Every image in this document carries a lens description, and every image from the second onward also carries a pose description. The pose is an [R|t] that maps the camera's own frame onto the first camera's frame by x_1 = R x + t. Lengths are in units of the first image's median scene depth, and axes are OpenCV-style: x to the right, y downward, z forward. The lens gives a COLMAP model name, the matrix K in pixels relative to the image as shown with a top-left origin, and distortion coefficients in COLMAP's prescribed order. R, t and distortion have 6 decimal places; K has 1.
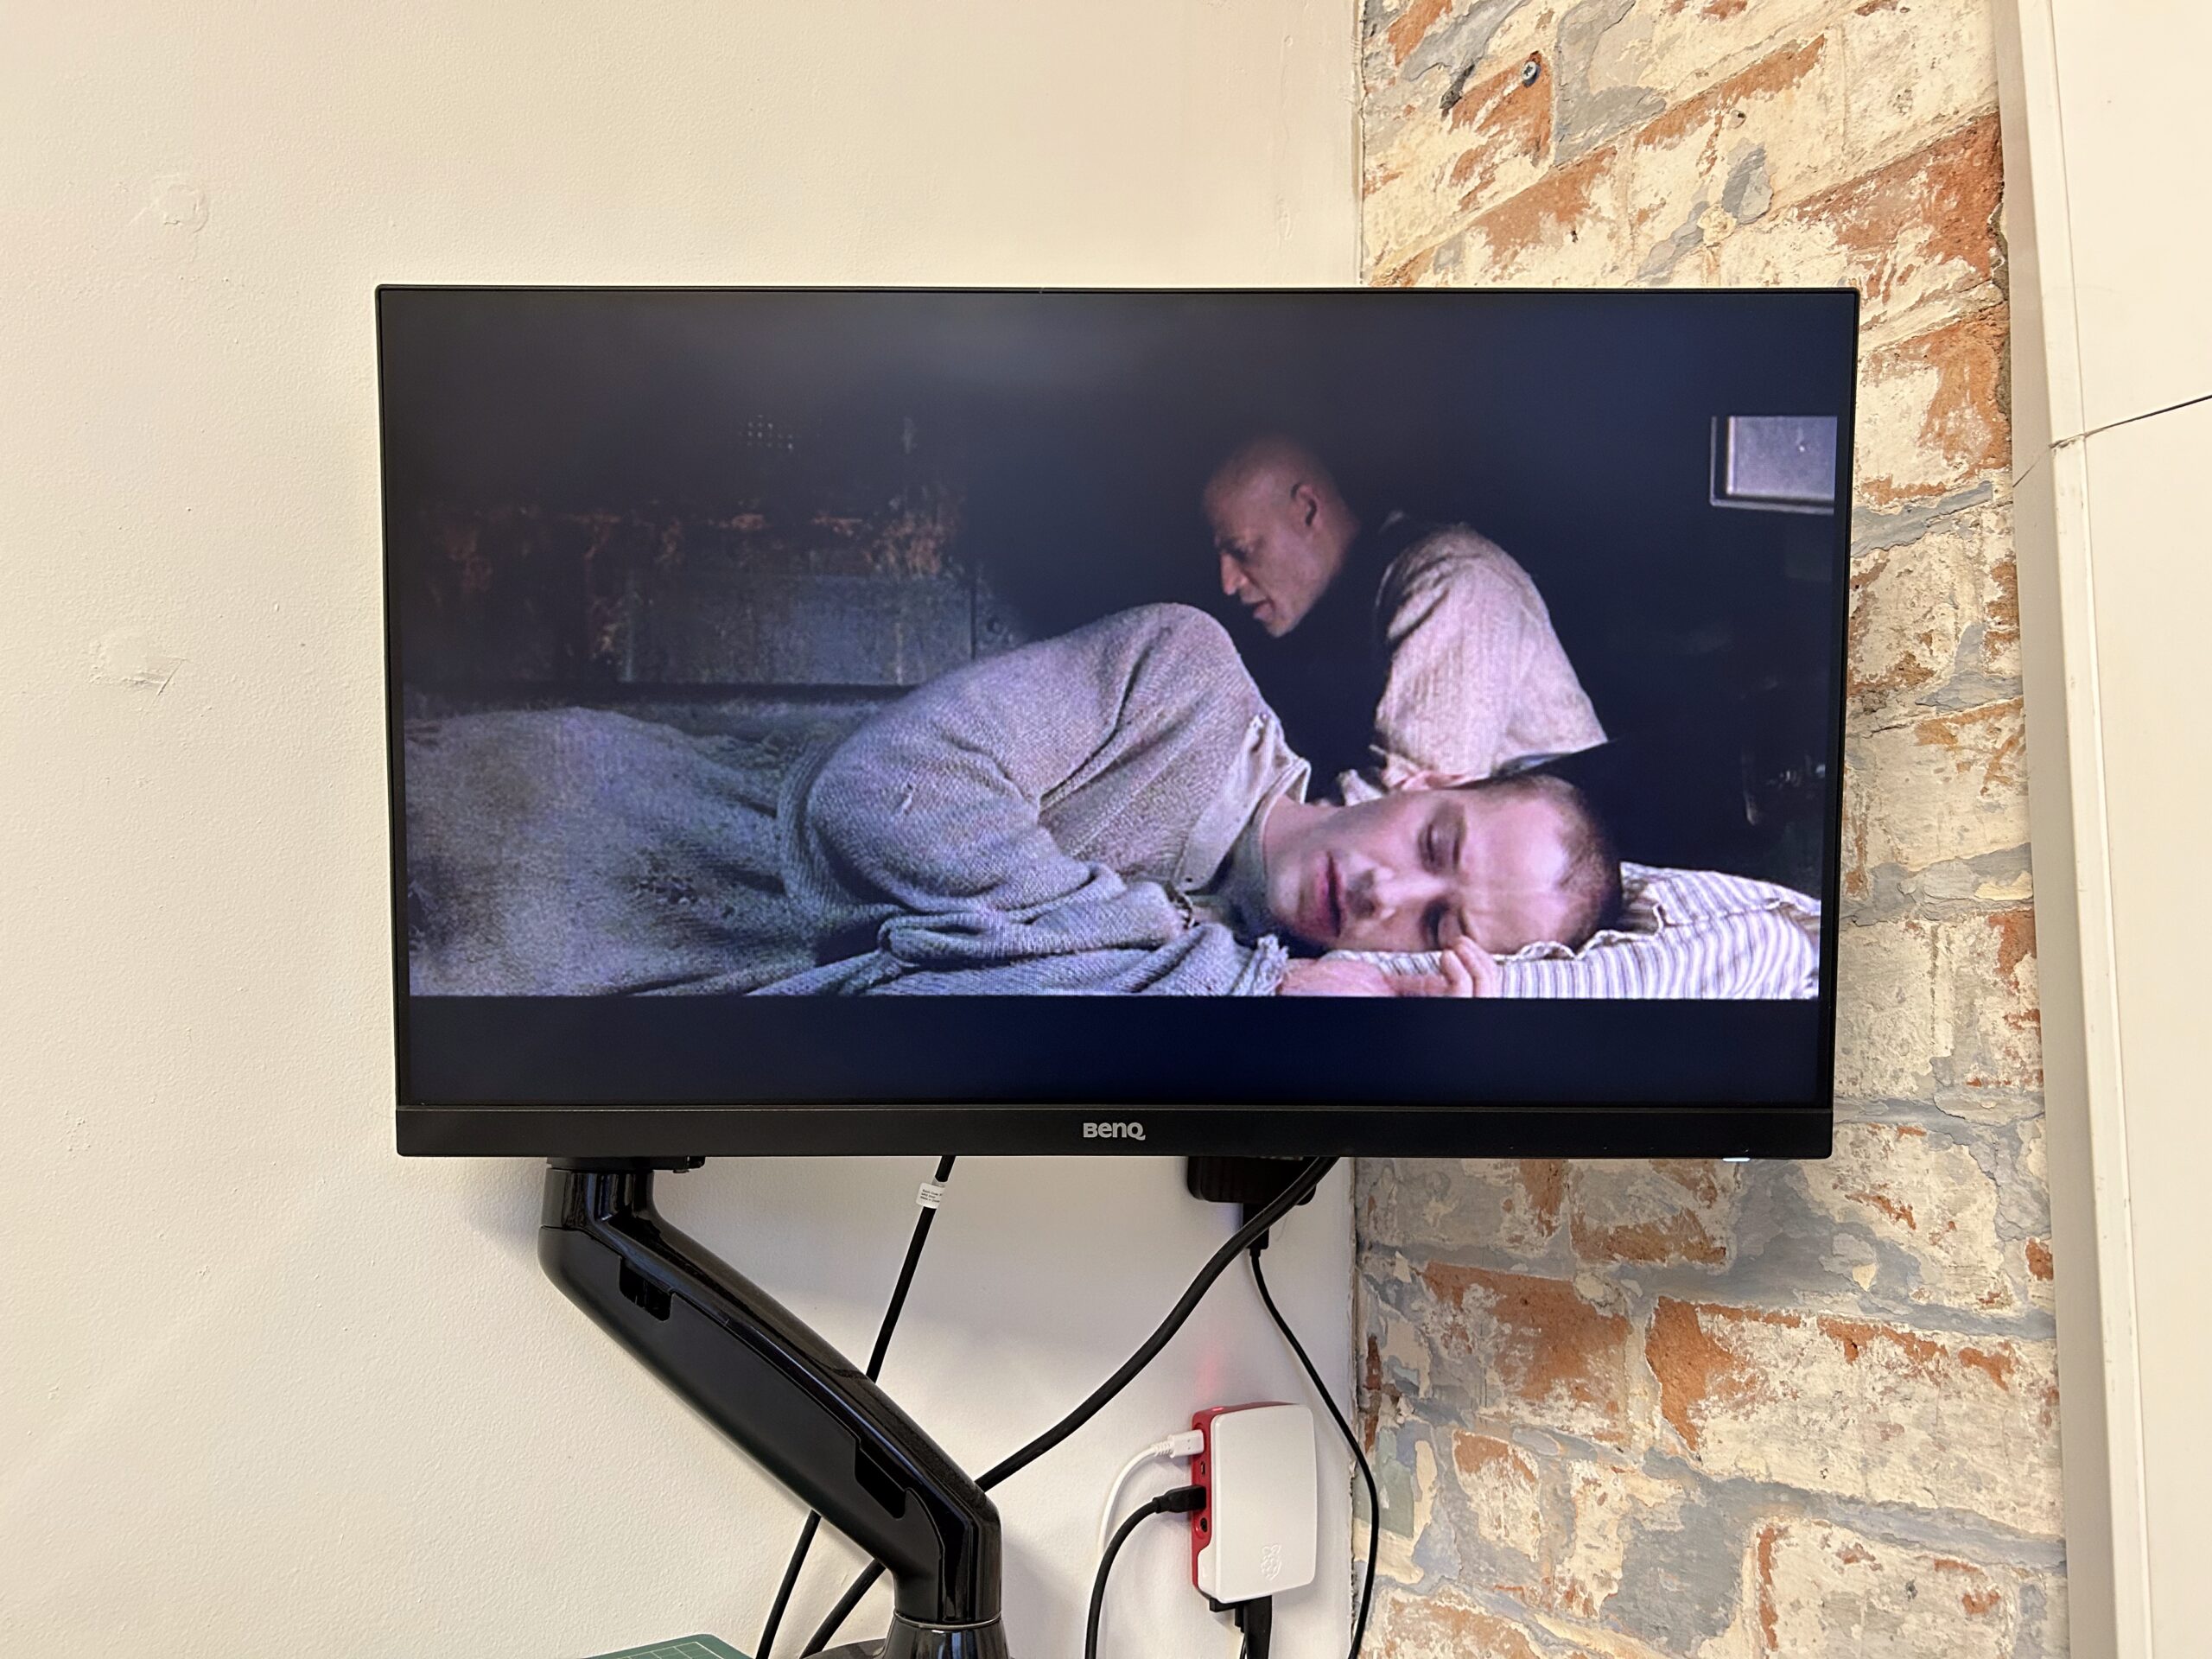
lens RADIAL K [[1690.0, 0, 1105.8], [0, 1690.0, 829.7], [0, 0, 1]] dist [0.007135, -0.008926]
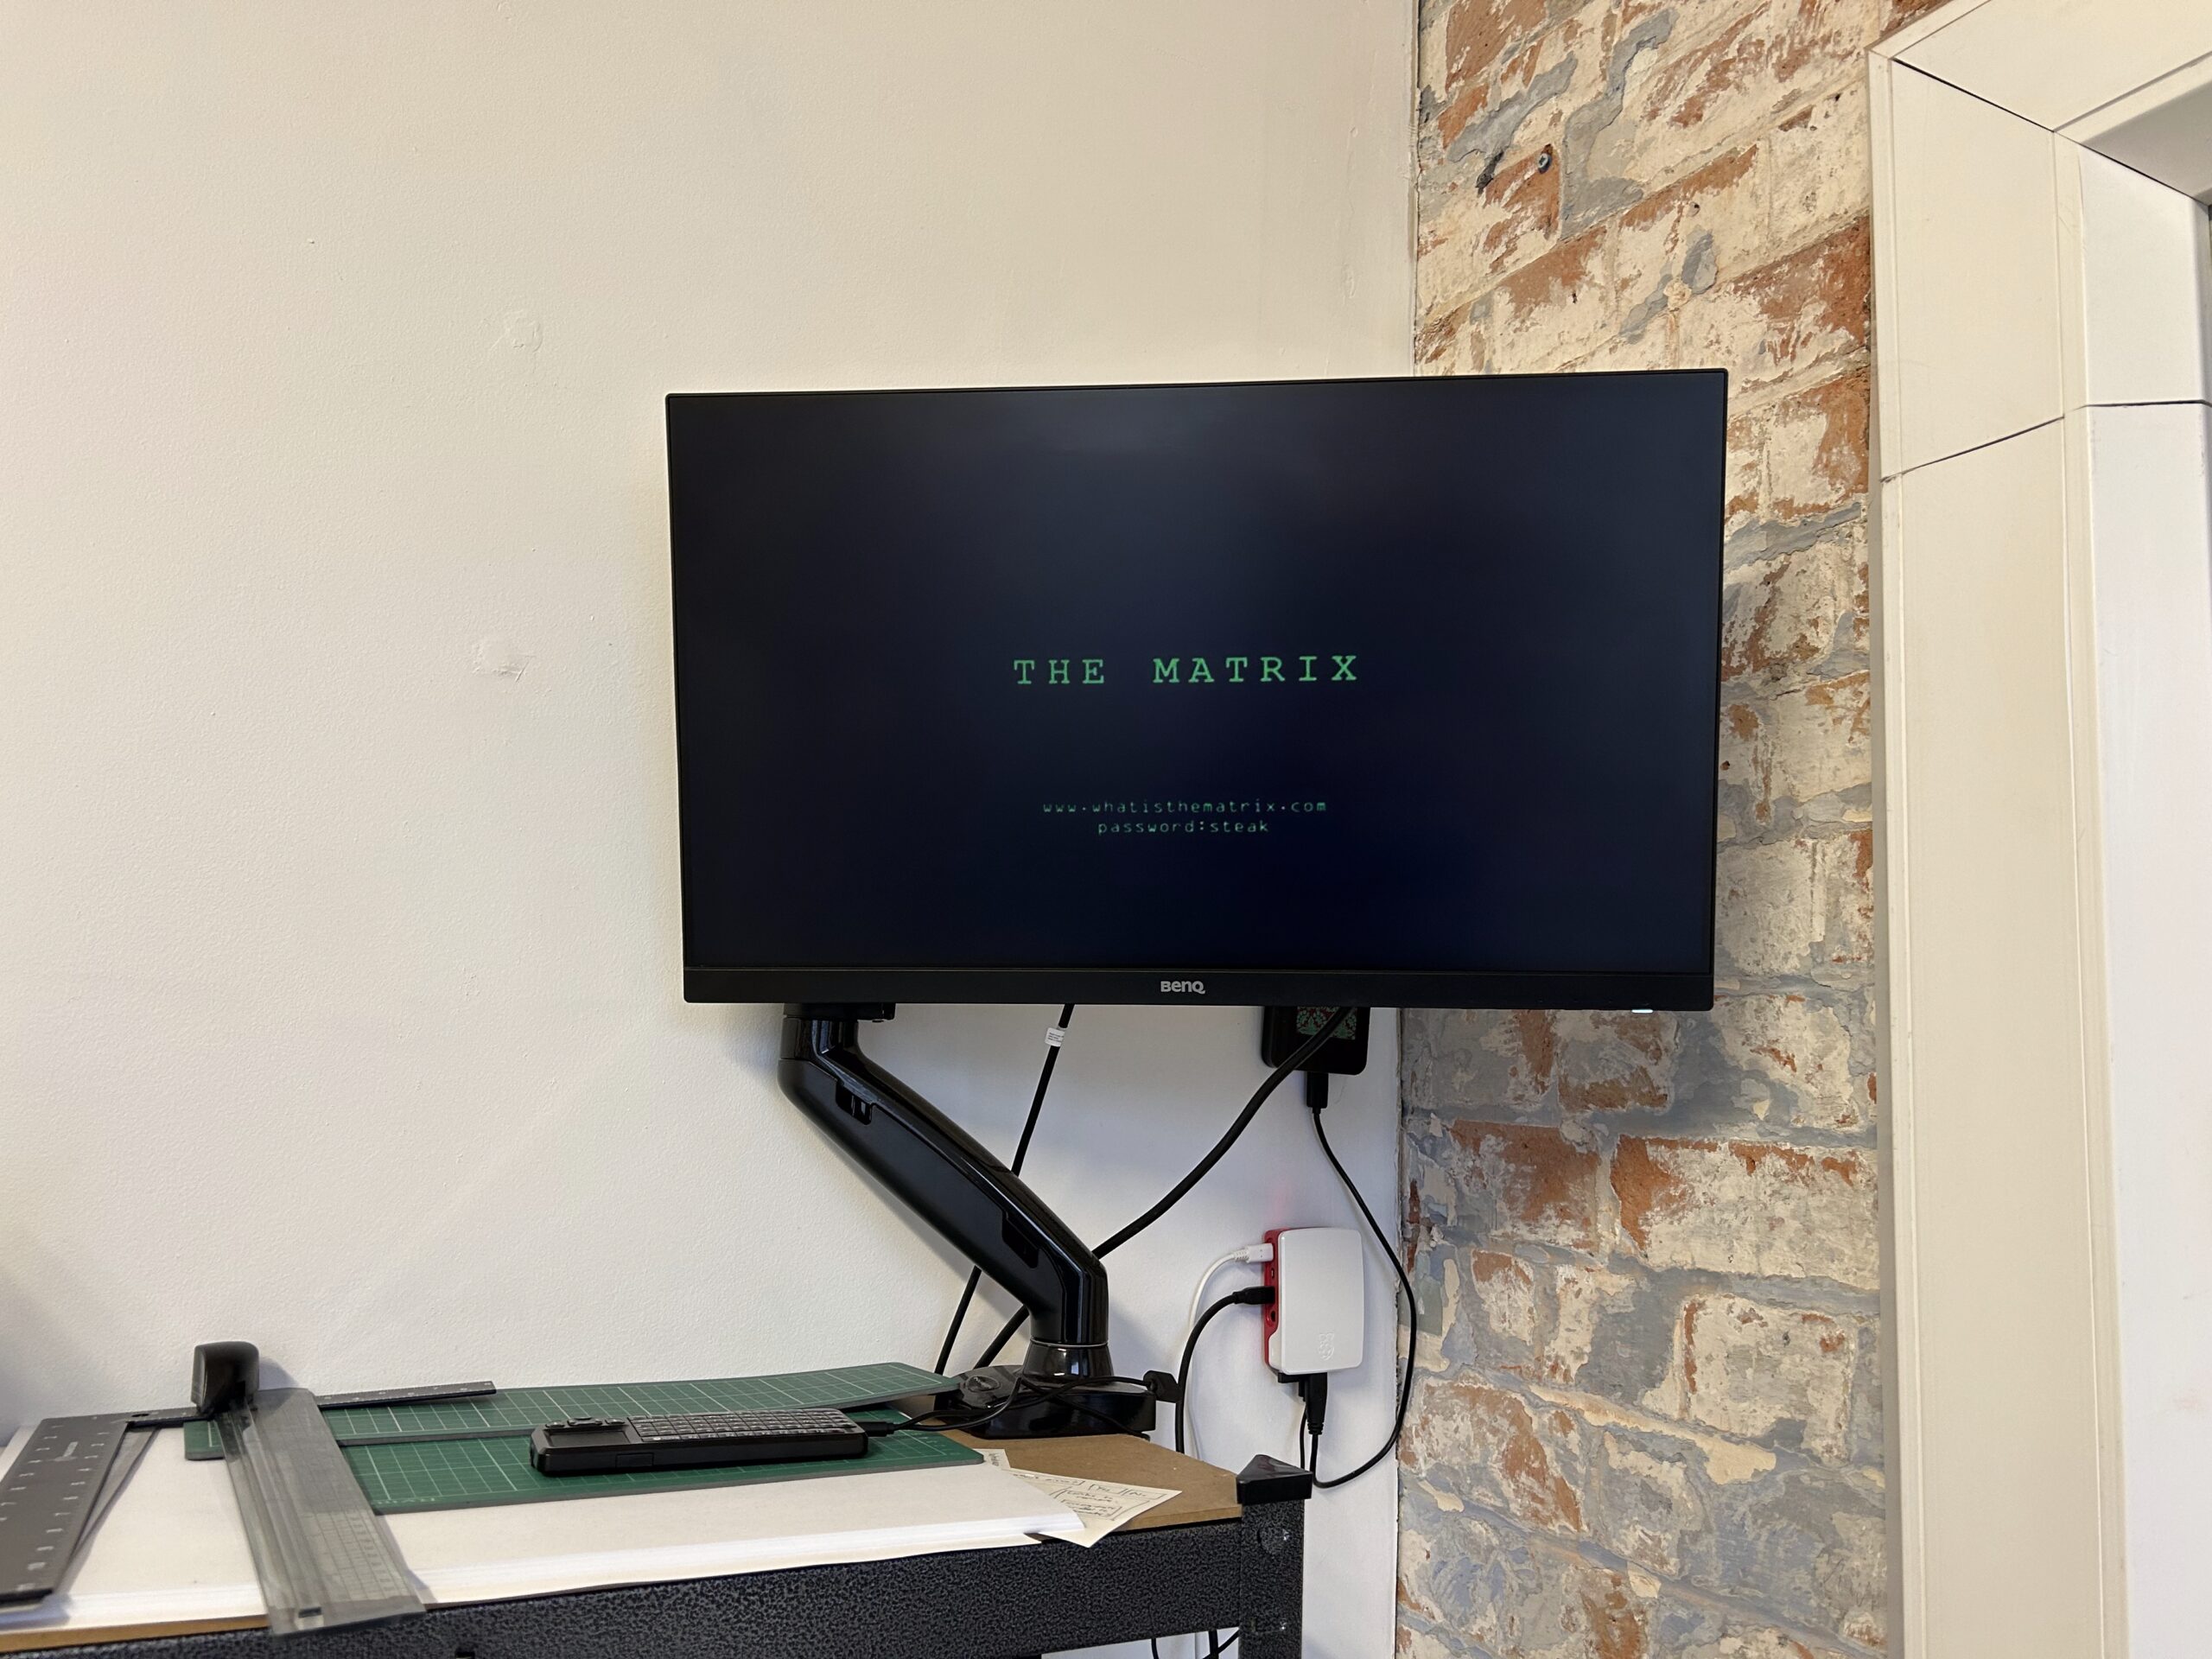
lens RADIAL K [[1690.0, 0, 1106.1], [0, 1690.0, 830.6], [0, 0, 1]] dist [0.007135, -0.008926]
pose [[0.995562, -0.002592, -0.094077, 0.063227], [0.004164, 0.999855, 0.016525, 0.022398], [0.094020, -0.016843, 0.995428, -0.343970]]
